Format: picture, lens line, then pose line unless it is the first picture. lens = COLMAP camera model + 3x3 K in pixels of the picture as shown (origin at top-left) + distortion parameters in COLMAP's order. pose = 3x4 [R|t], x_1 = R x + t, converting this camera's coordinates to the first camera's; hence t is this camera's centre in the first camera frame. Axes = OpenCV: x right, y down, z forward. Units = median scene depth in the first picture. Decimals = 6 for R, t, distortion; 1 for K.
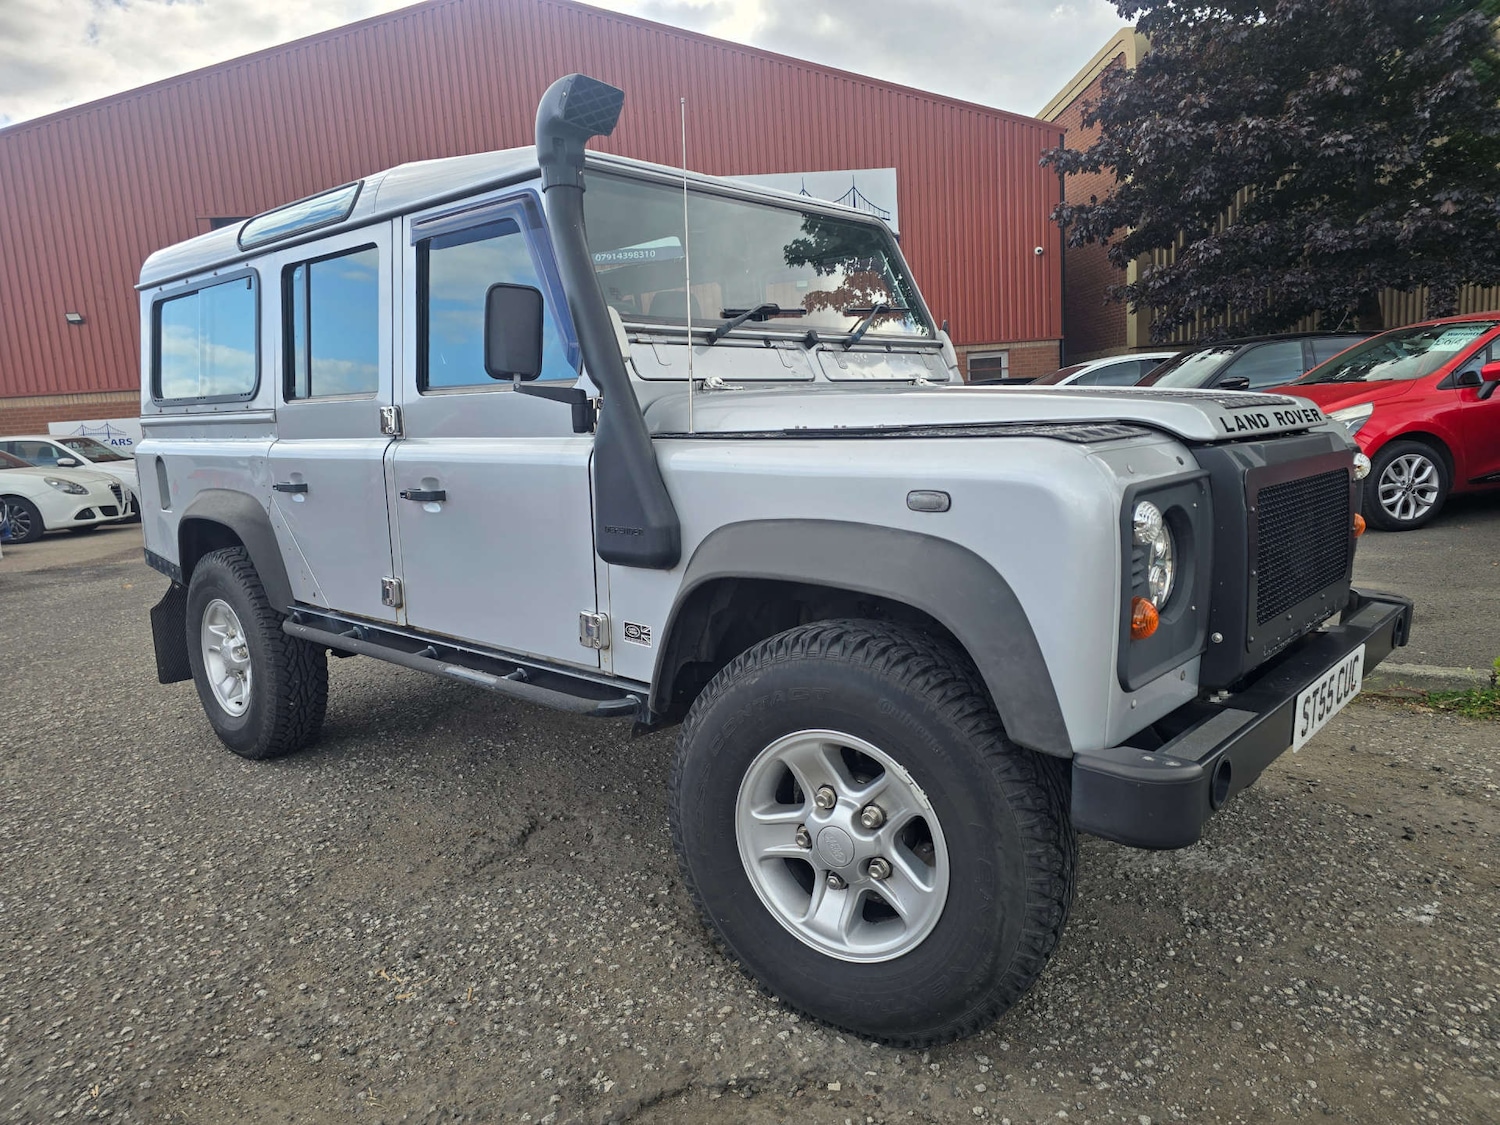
lens RADIAL K [[1005.2, 0, 754.1], [0, 1005.2, 563.6], [0, 0, 1]] dist [0.056880, -0.048841]
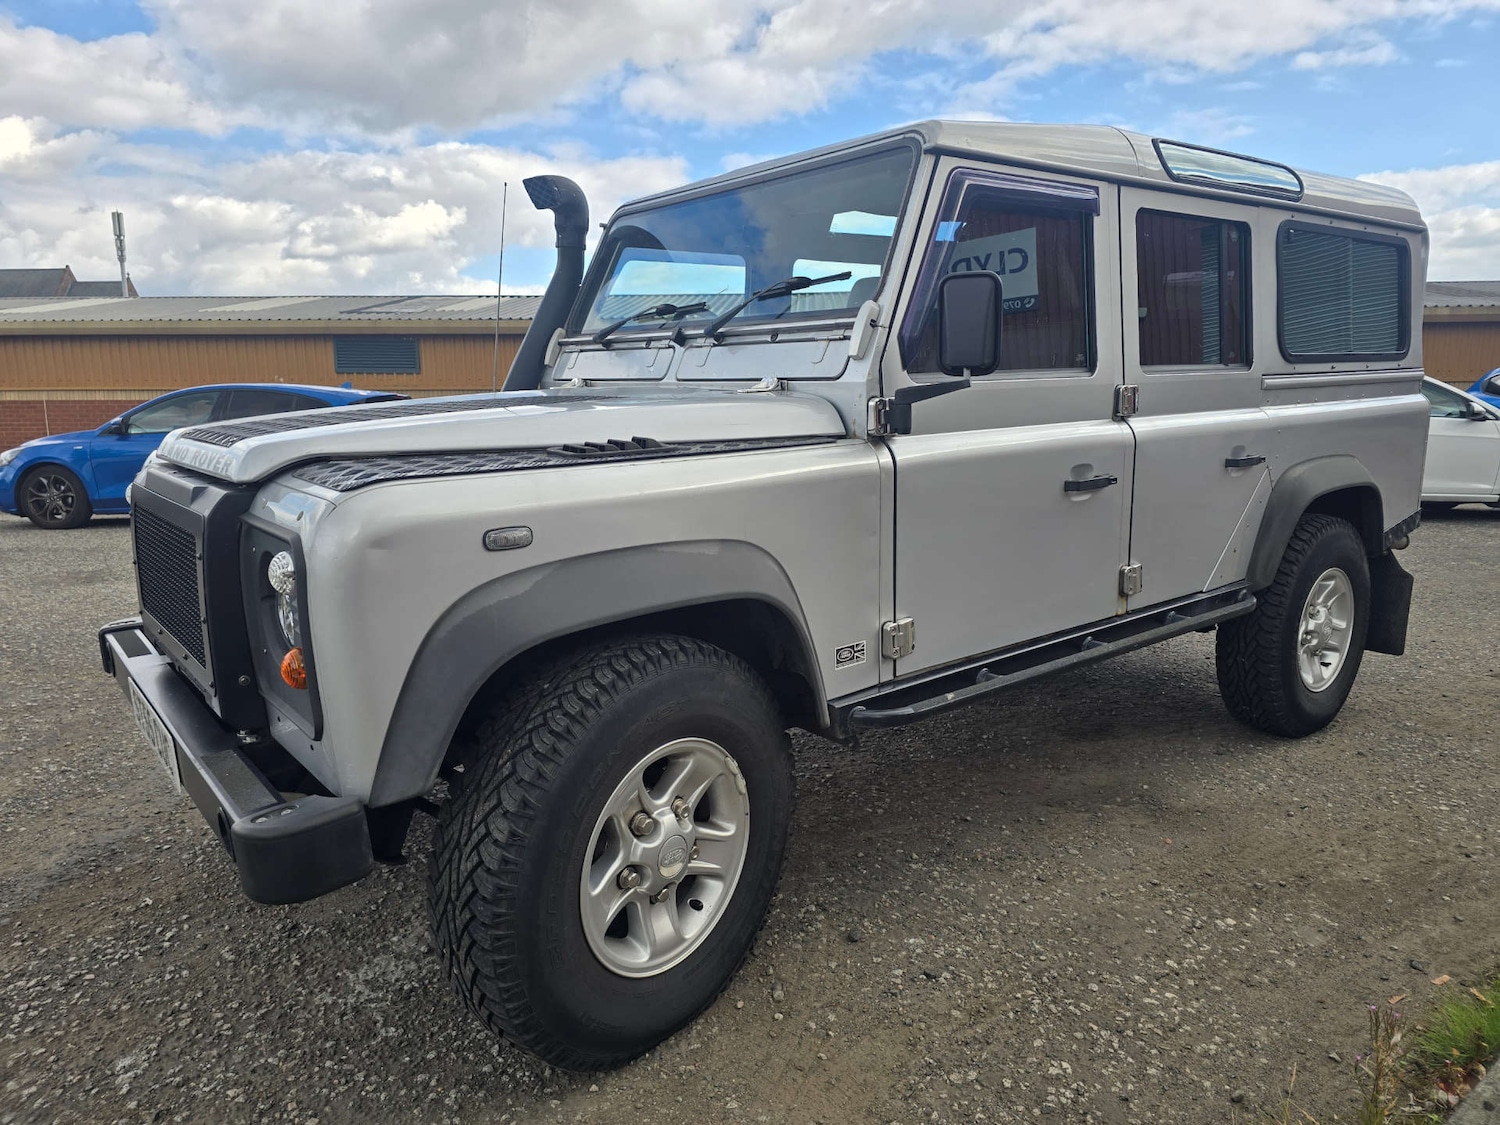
lens RADIAL K [[1005.2, 0, 760.7], [0, 1005.2, 559.7], [0, 0, 1]] dist [0.056880, -0.048841]
pose [[-0.159303, 0.217207, -0.963039, 1.187399], [-0.125068, 0.963196, 0.237931, -0.296254], [0.979275, 0.158349, -0.126274, 1.426397]]
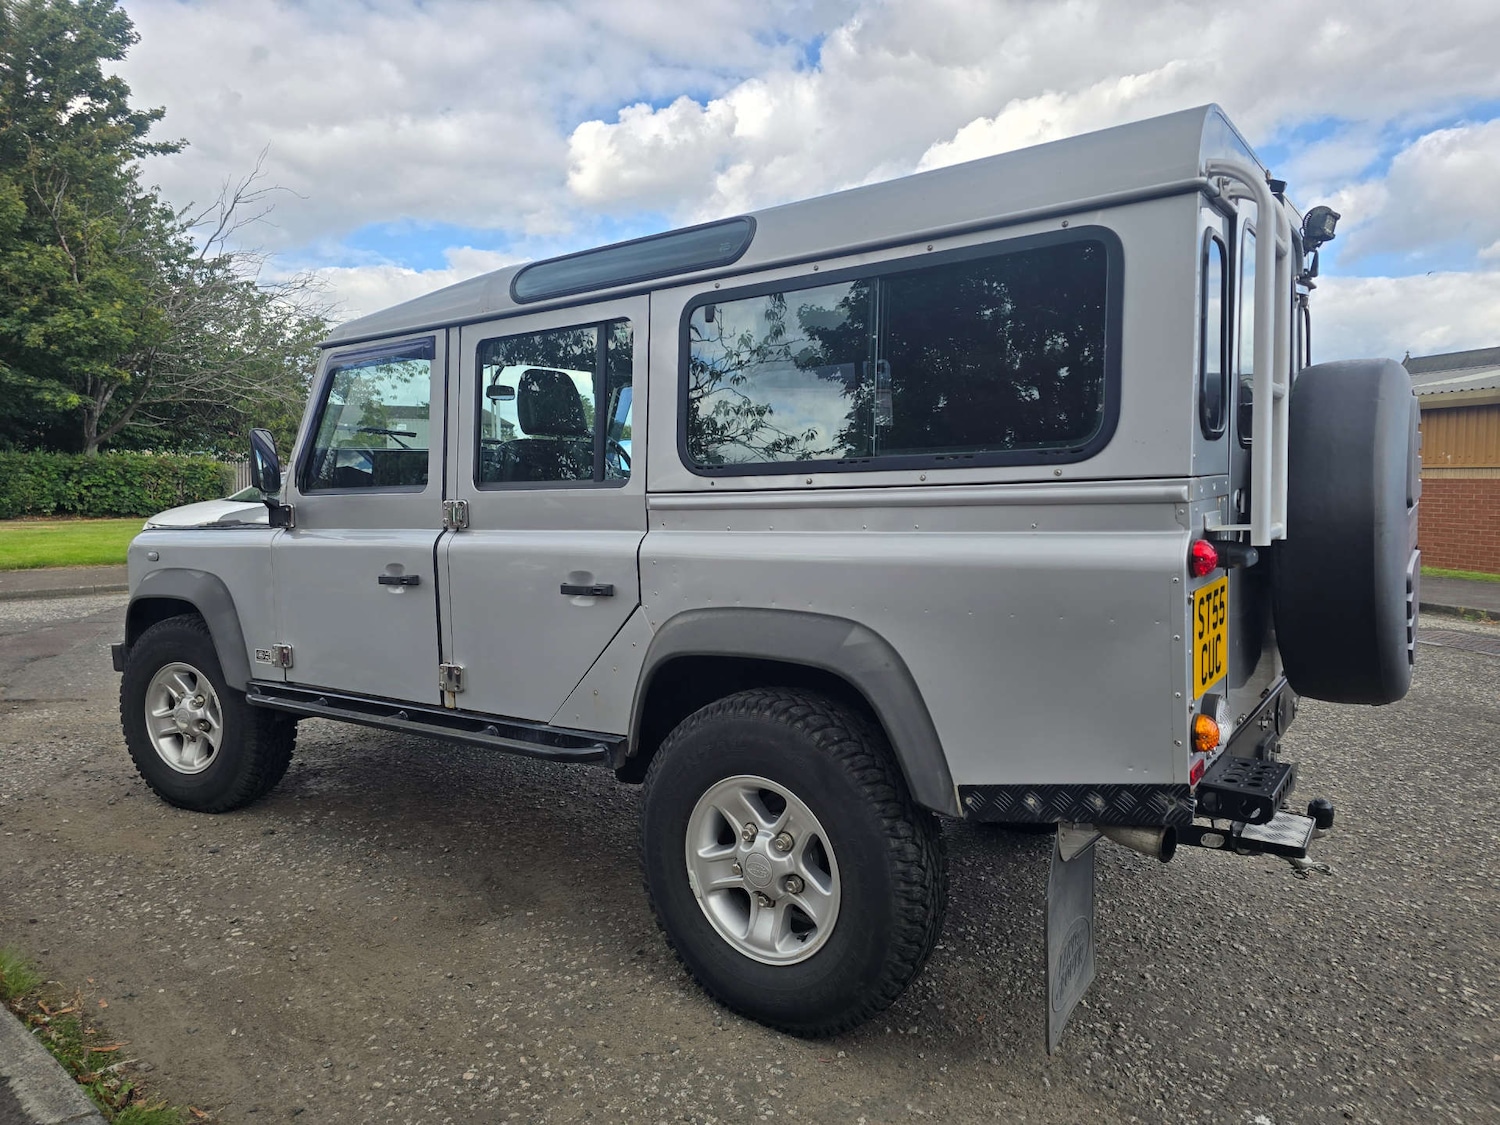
lens RADIAL K [[1005.2, 0, 748.9], [0, 1005.2, 546.6], [0, 0, 1]] dist [0.056880, -0.048841]
pose [[-0.991939, 0.070955, -0.104989, -0.229775], [0.046819, 0.975123, 0.216665, -0.464037], [0.117750, 0.210003, -0.970584, 2.918052]]
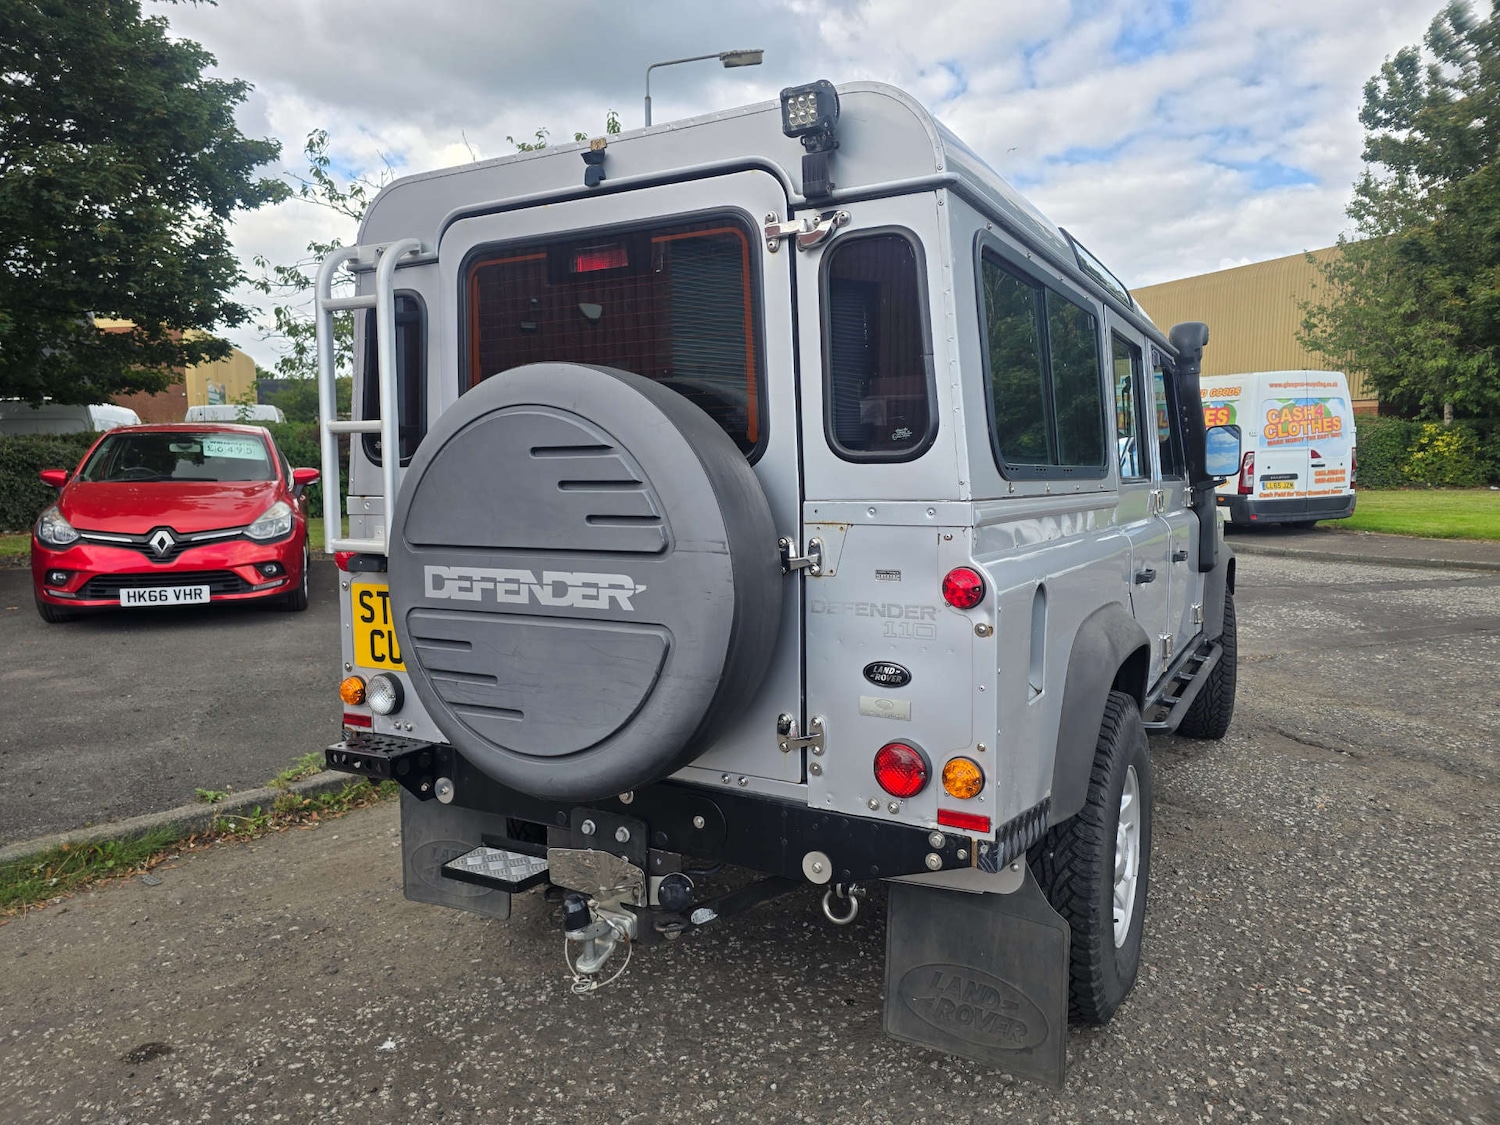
lens RADIAL K [[1005.2, 0, 746.8], [0, 1005.2, 563.2], [0, 0, 1]] dist [0.056880, -0.048841]
pose [[-0.215111, -0.052145, 0.975197, -1.694284], [0.155951, 0.983925, 0.087012, -0.296592], [-0.964057, 0.170801, -0.203521, 2.052203]]
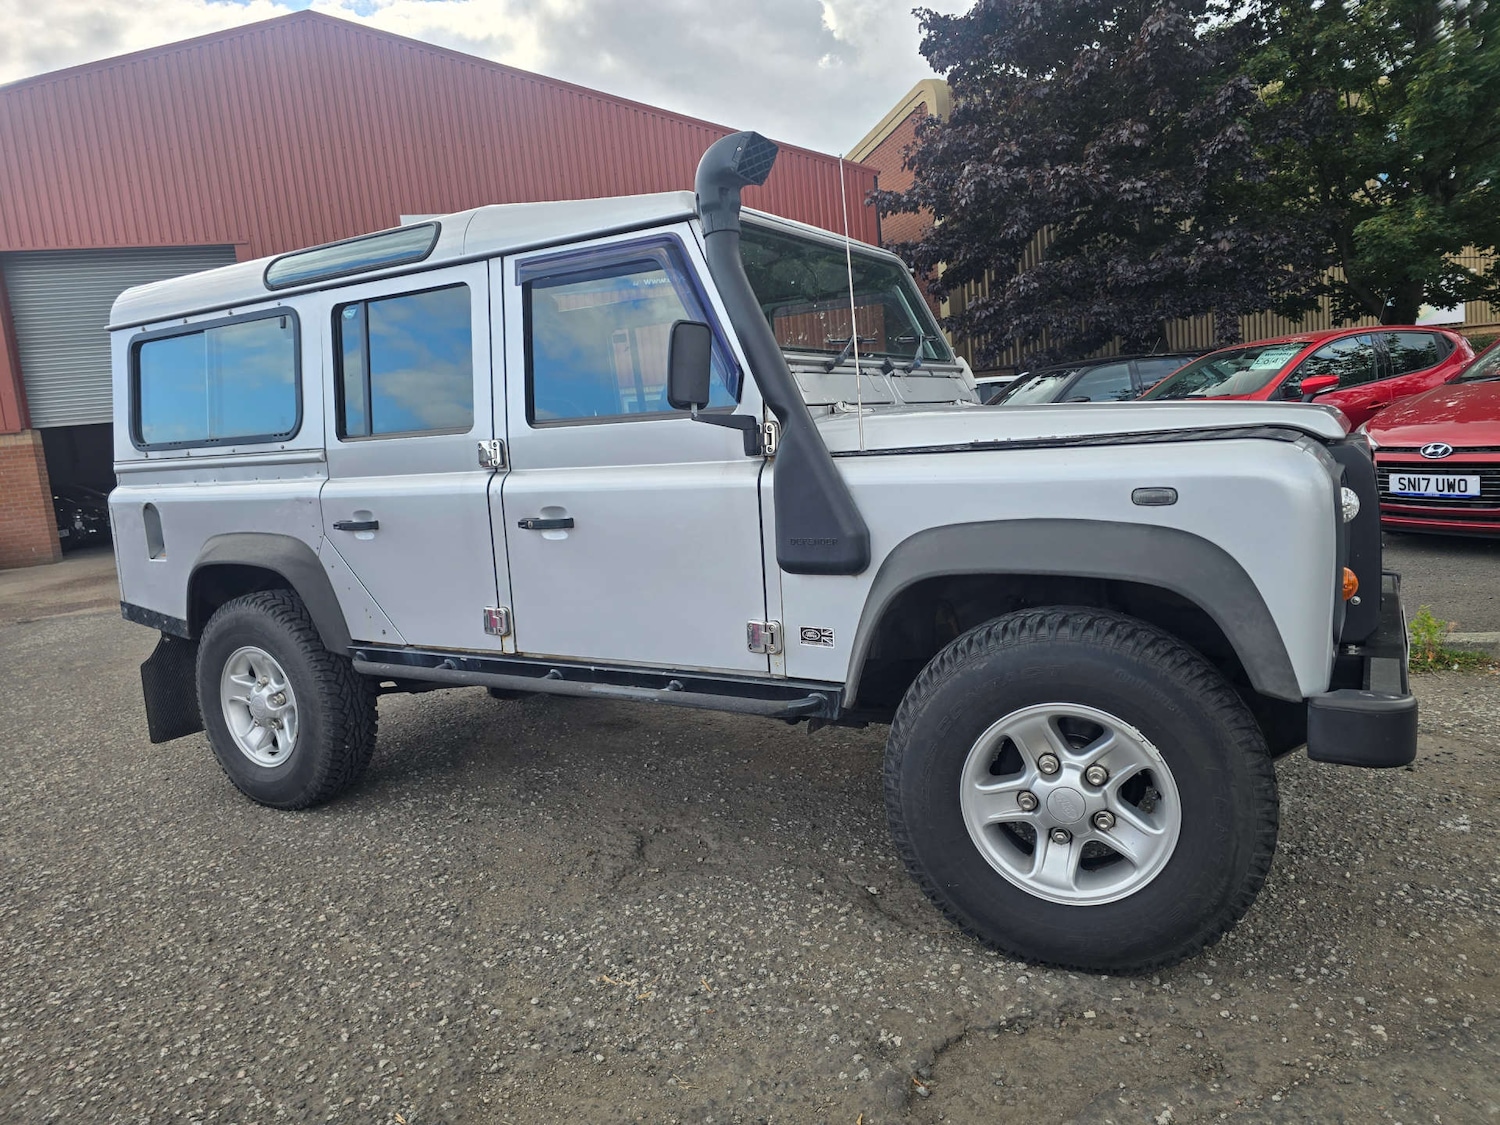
lens RADIAL K [[1005.2, 0, 742.6], [0, 1005.2, 558.9], [0, 0, 1]] dist [0.056880, -0.048841]
pose [[0.982629, -0.052819, 0.177908, -0.354022], [0.058853, 0.997851, -0.028812, 0.011298], [-0.176004, 0.038782, 0.983625, -0.053396]]
